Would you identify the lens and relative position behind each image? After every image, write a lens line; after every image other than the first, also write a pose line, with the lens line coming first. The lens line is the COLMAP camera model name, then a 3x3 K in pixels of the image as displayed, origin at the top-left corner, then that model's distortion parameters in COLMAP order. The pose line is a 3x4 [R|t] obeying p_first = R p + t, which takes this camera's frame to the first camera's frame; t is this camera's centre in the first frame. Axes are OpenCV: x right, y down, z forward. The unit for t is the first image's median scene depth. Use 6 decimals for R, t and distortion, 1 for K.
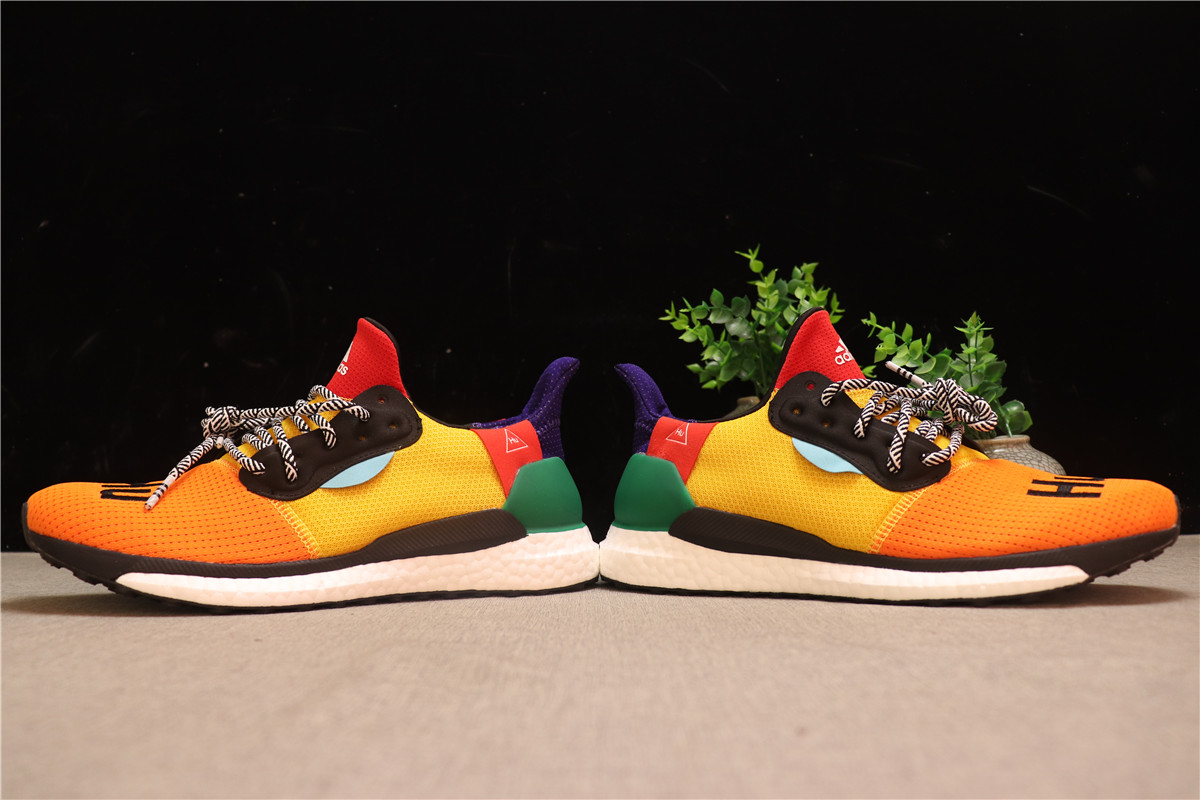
lens RADIAL K [[994.6, 0, 600.0], [0, 994.6, 400.0], [0, 0, 1]] dist [-0.110244, 0.121728]
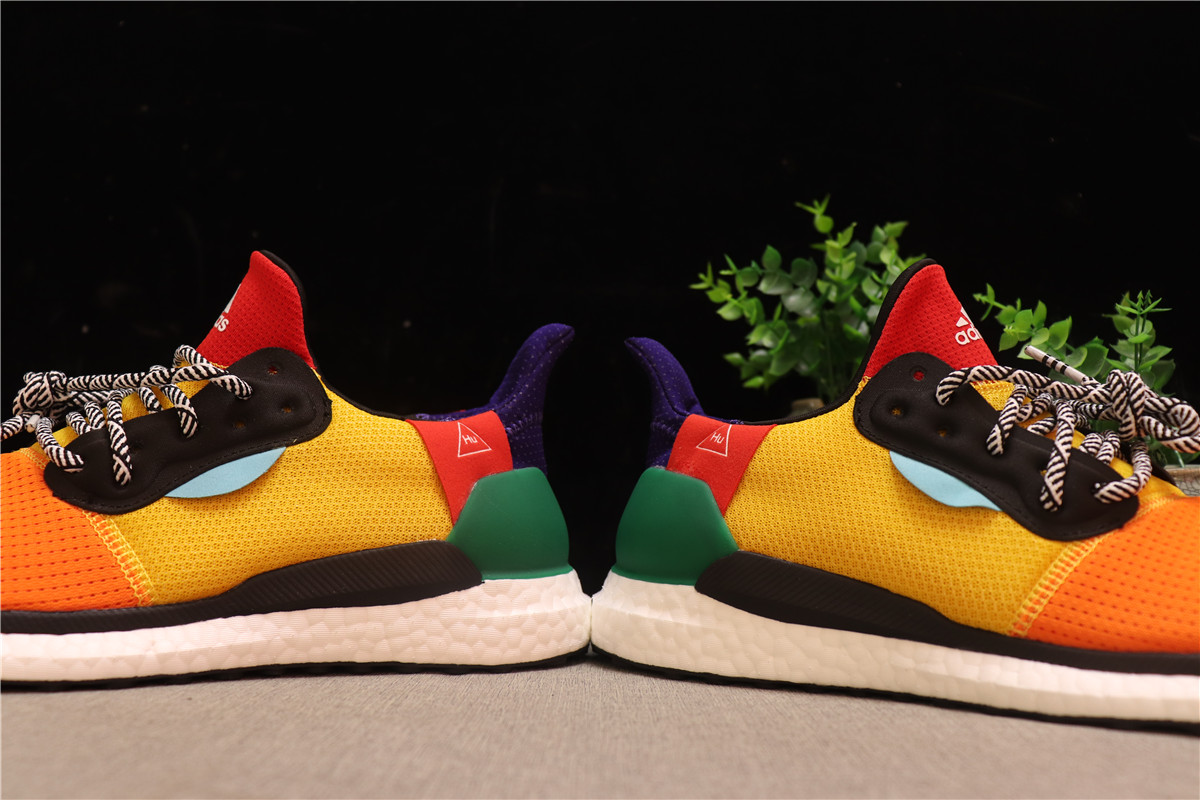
lens RADIAL K [[1095.6, 0, 598.6], [0, 1095.6, 393.2], [0, 0, 1]] dist [-0.084102, 0.031123]
pose [[0.999056, 0.040770, -0.015008, 0.010610], [-0.041099, 0.998907, -0.022243, 0.023418], [0.014085, 0.022838, 0.999640, 0.272145]]
